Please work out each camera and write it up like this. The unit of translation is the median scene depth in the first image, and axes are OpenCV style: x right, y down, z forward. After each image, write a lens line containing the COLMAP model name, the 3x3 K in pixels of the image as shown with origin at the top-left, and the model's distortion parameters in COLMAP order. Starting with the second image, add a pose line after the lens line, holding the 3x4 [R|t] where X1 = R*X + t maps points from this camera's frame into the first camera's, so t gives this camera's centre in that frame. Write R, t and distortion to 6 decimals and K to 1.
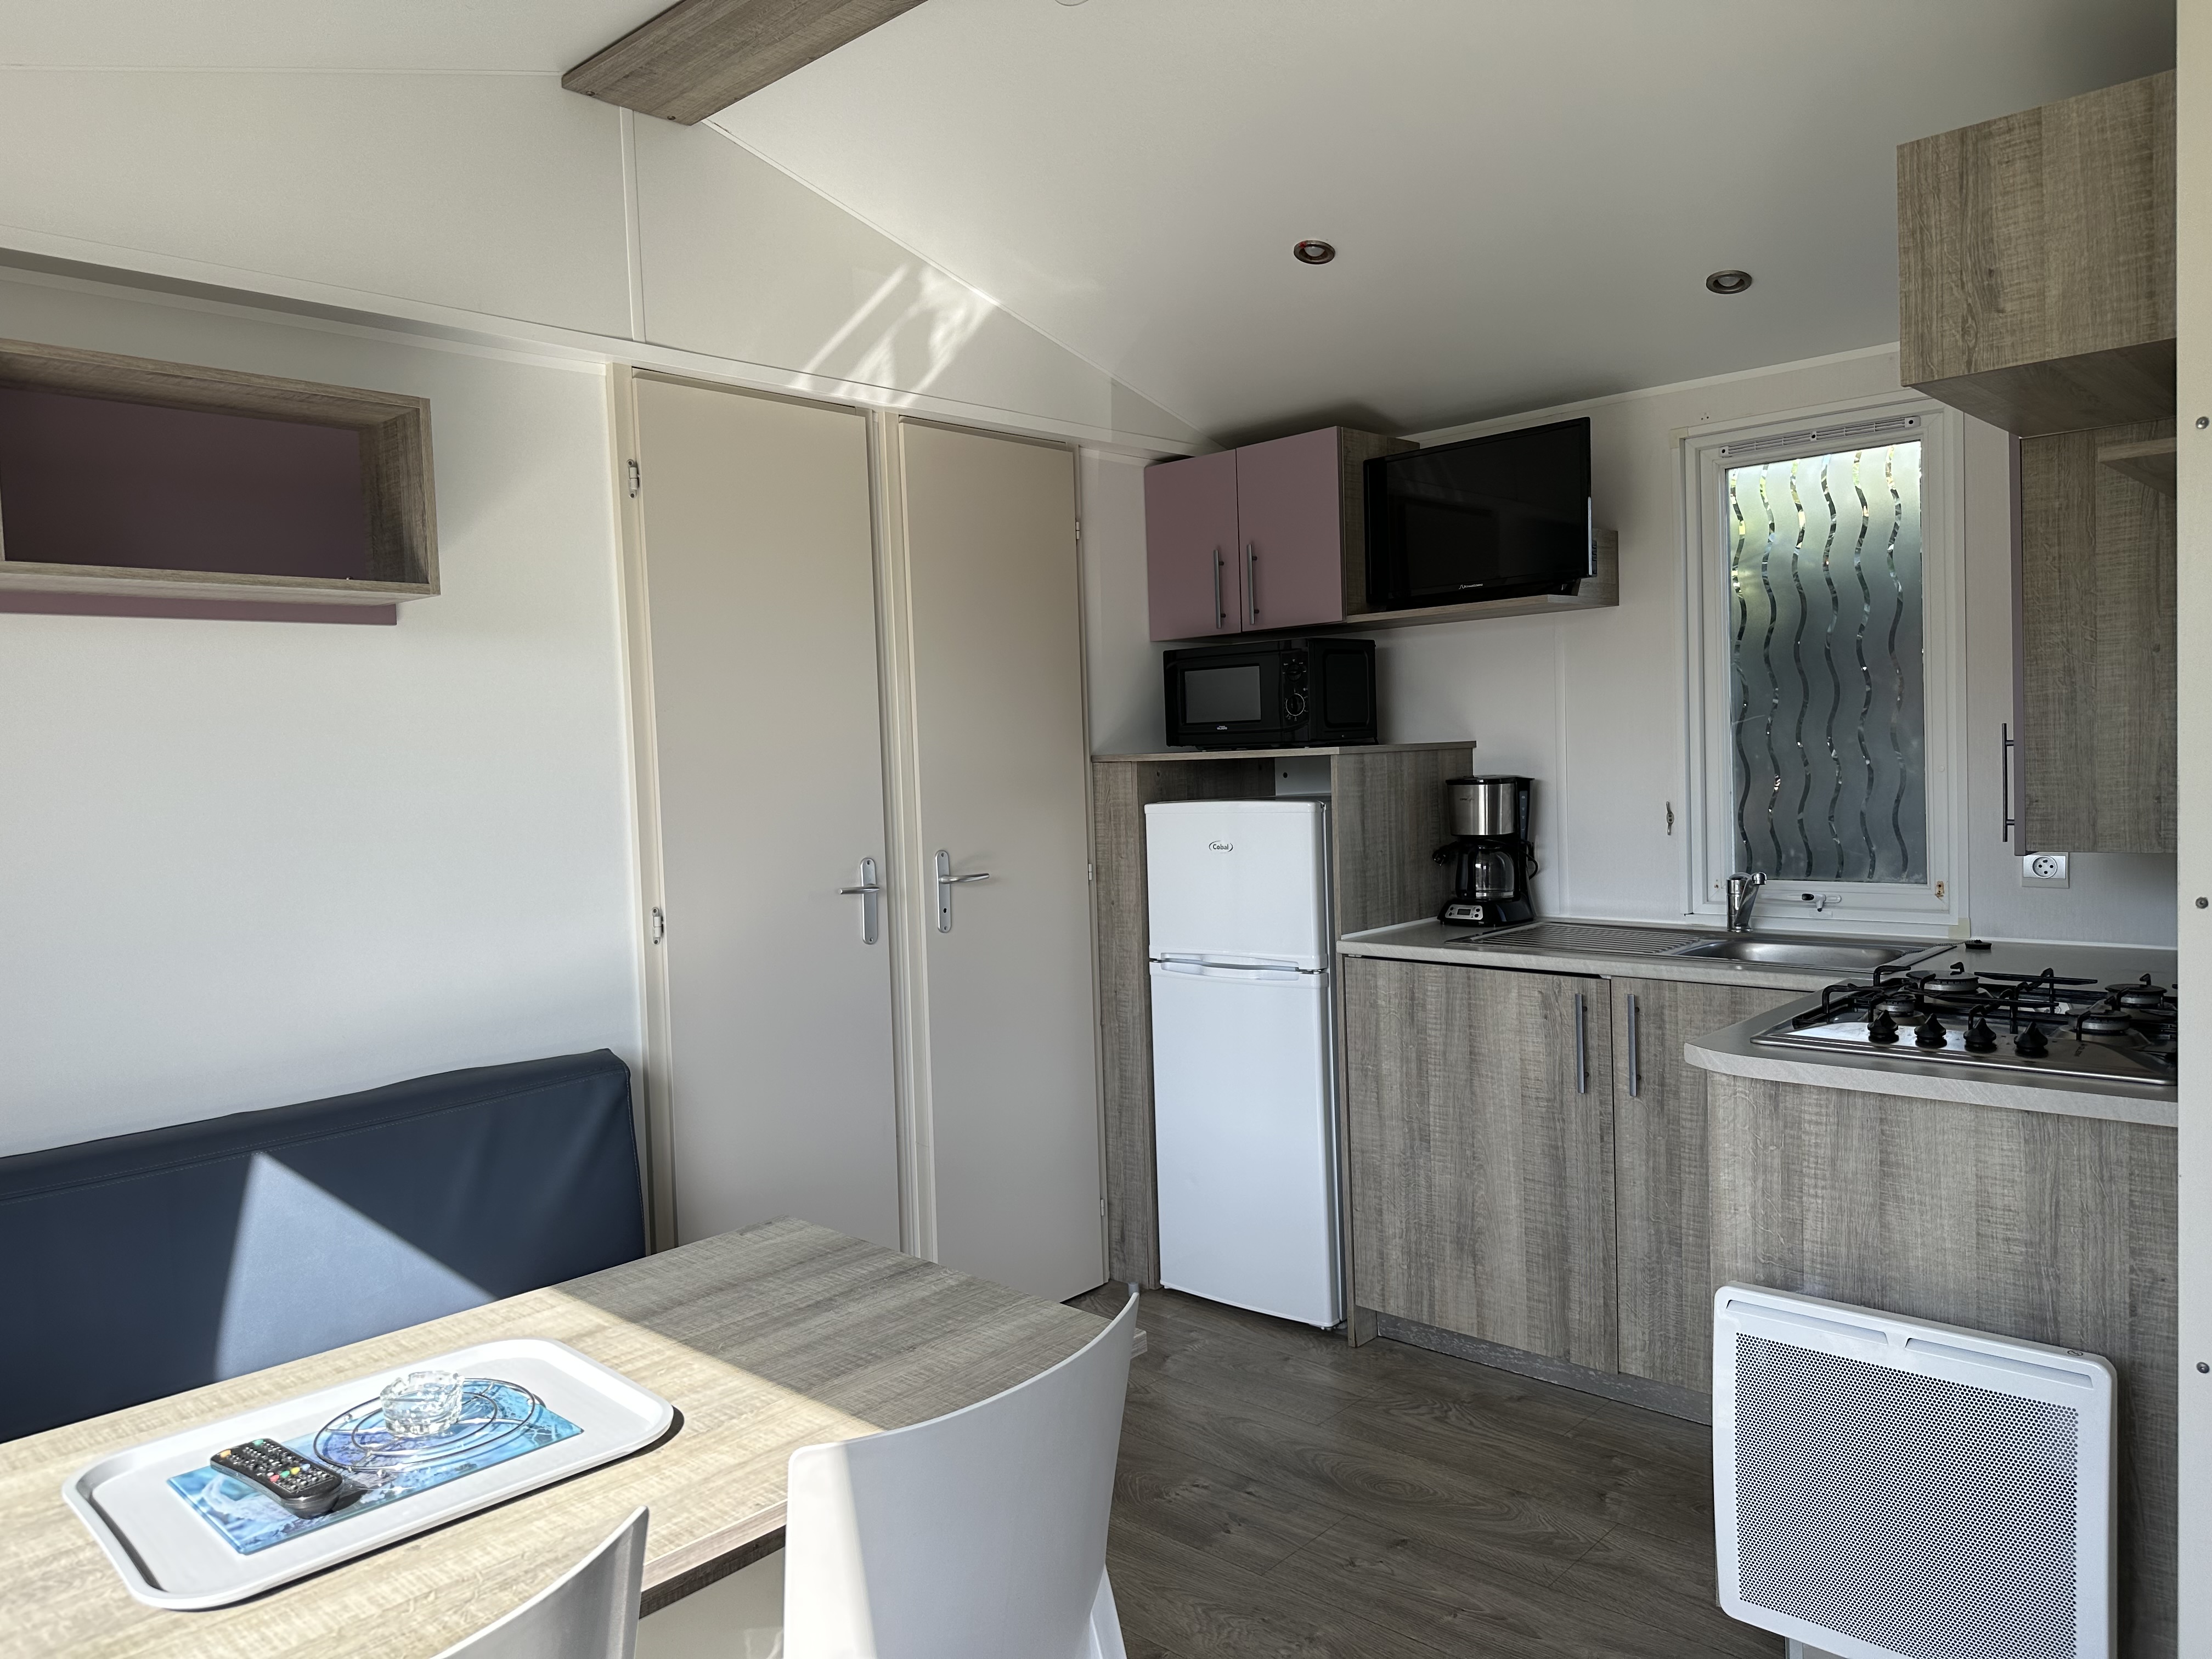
lens RADIAL K [[1551.2, 0, 1101.3], [0, 1551.2, 820.0], [0, 0, 1]] dist [0.053331, -0.051259]
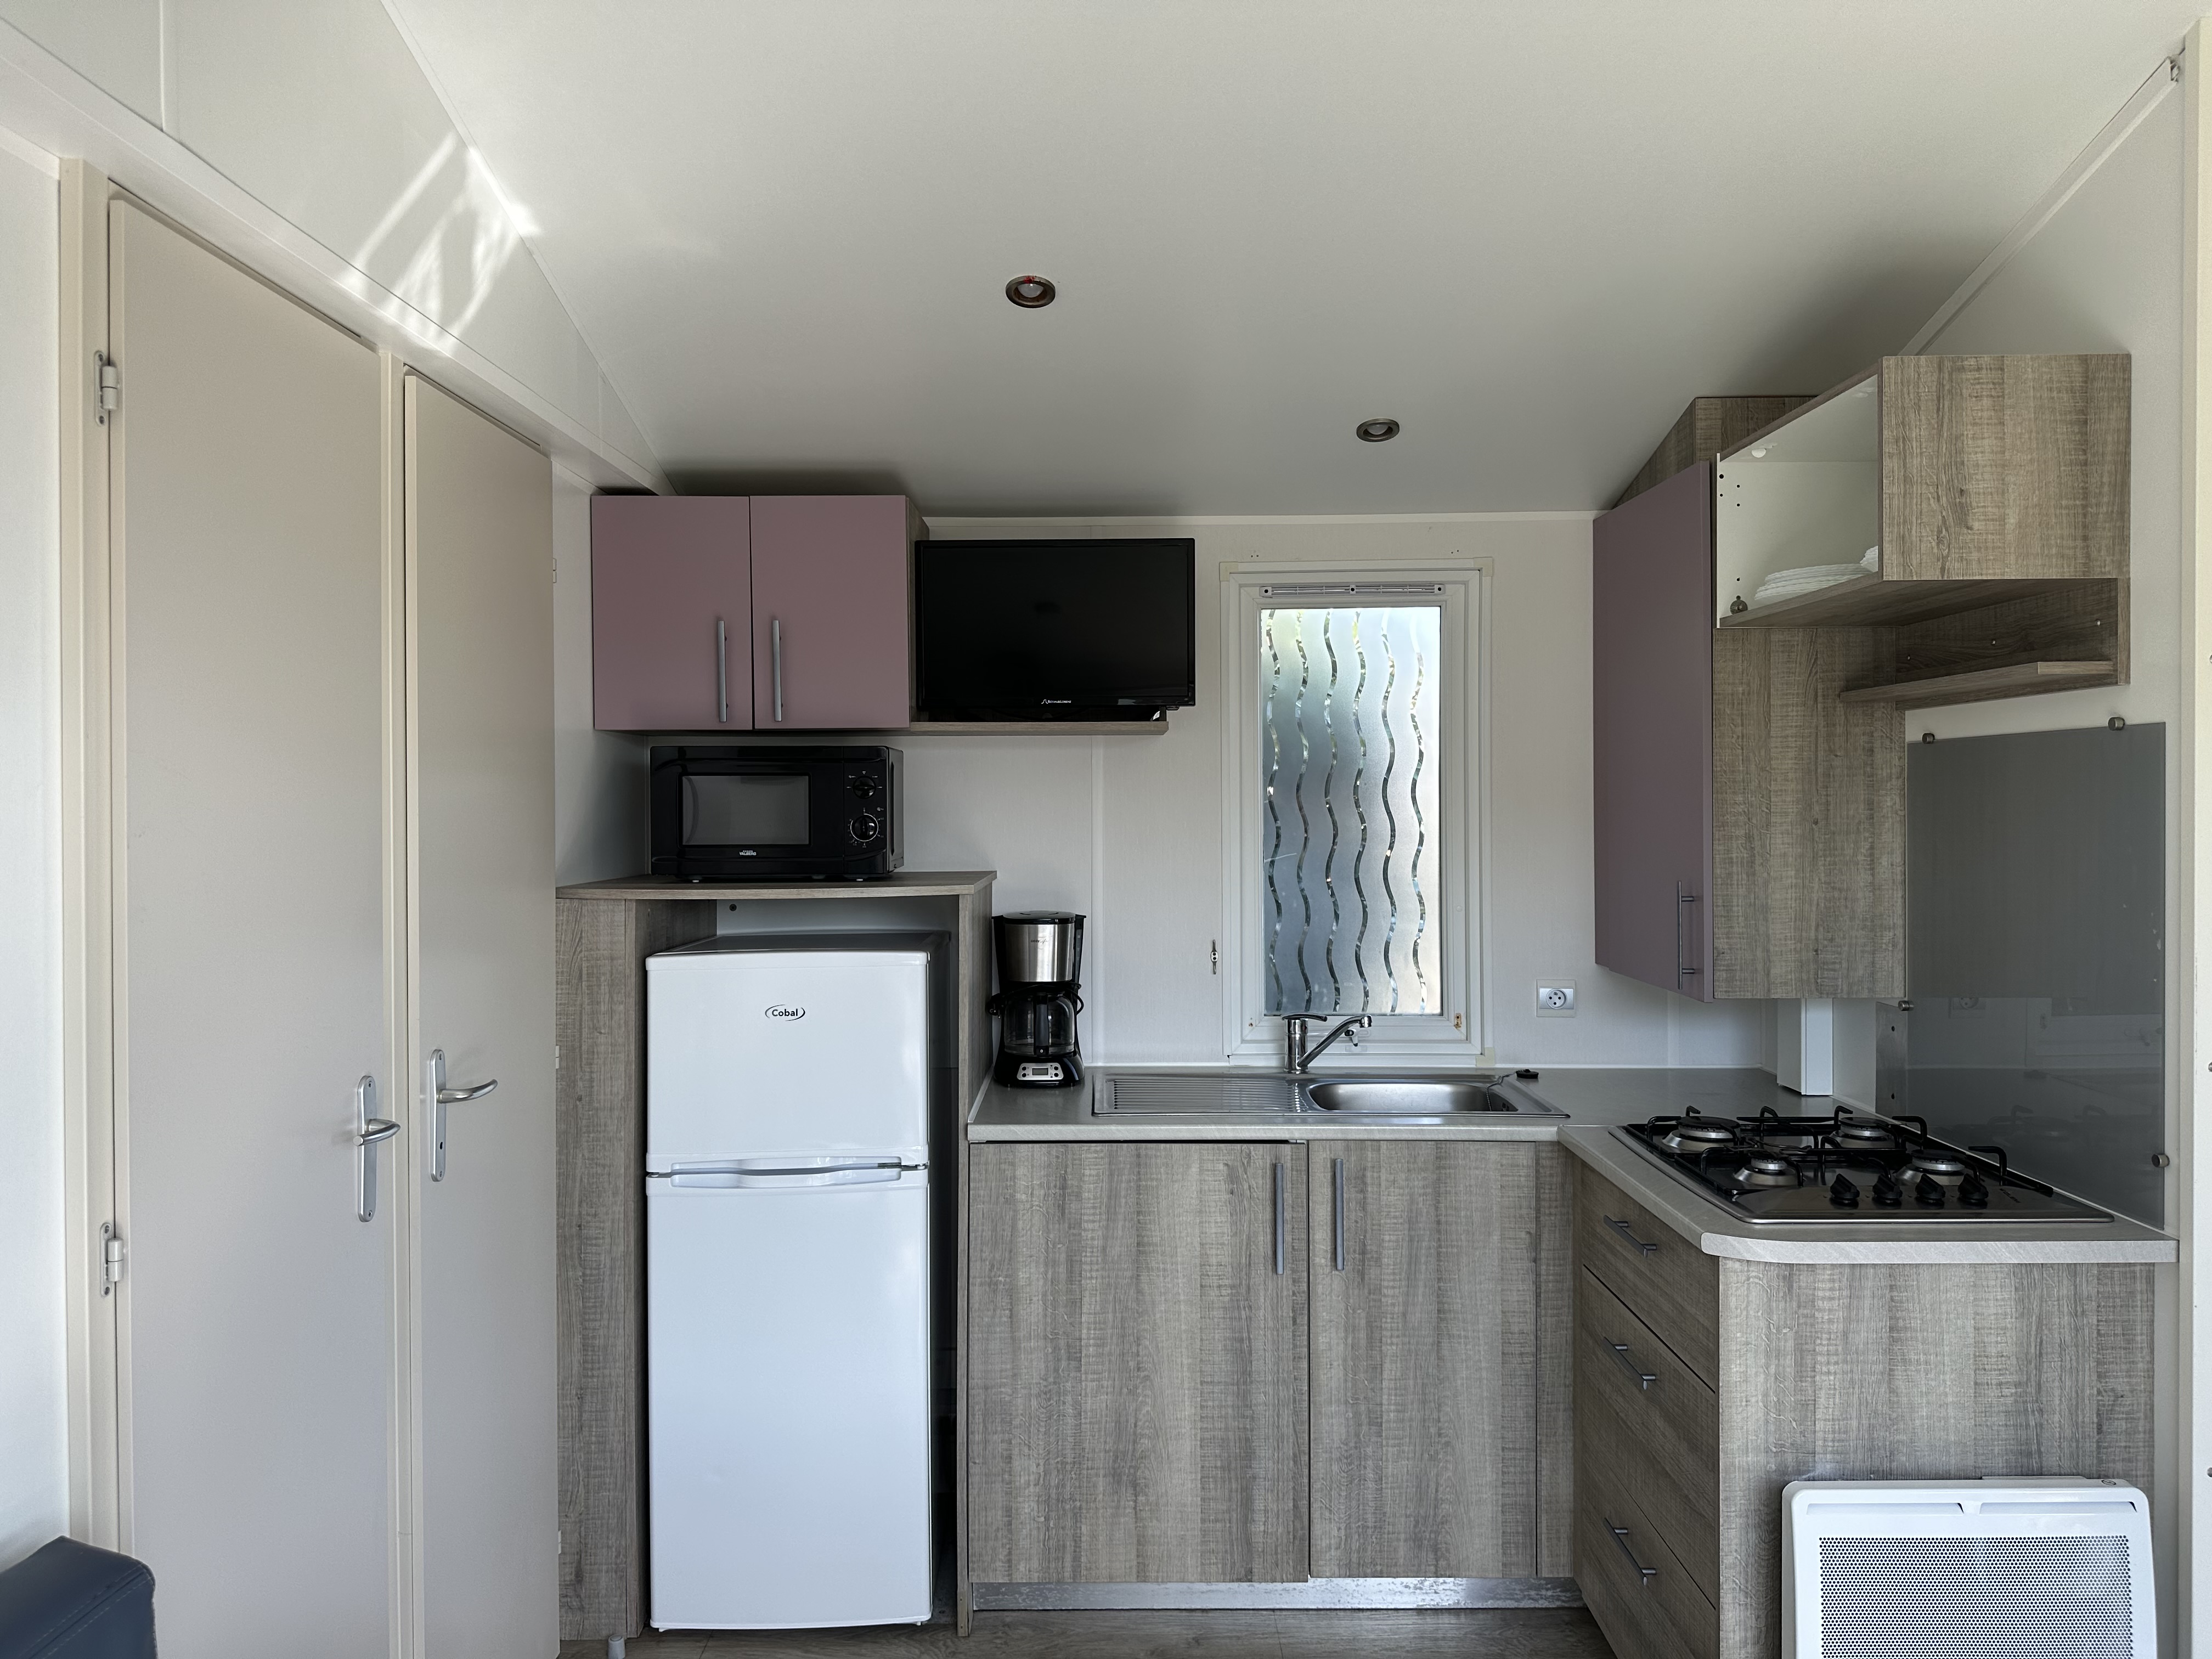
lens RADIAL K [[1551.2, 0, 1104.8], [0, 1551.2, 814.1], [0, 0, 1]] dist [0.053331, -0.051259]
pose [[0.726325, 0.029087, 0.686736, -0.396180], [0.009169, 0.998605, -0.051993, -0.045971], [-0.687291, 0.044061, 0.725045, 0.401722]]
